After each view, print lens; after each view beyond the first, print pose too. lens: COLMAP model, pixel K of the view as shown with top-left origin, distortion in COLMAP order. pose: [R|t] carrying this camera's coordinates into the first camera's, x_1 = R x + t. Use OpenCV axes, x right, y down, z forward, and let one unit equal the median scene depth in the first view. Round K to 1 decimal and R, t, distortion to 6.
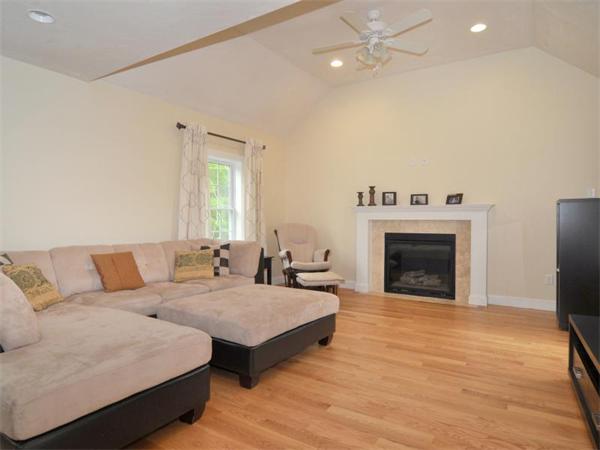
lens RADIAL K [[391.4, 0, 286.3], [0, 391.4, 227.1], [0, 0, 1]] dist [-0.004658, -0.002905]
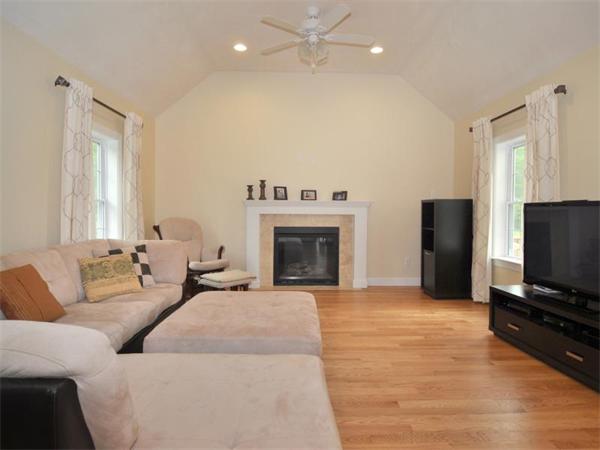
lens RADIAL K [[391.4, 0, 299.6], [0, 391.4, 221.8], [0, 0, 1]] dist [-0.004658, -0.002905]
pose [[0.802883, -0.011053, 0.596034, -0.328990], [0.006430, 0.999931, 0.009881, -0.008895], [-0.596101, -0.004100, 0.802899, 0.165002]]
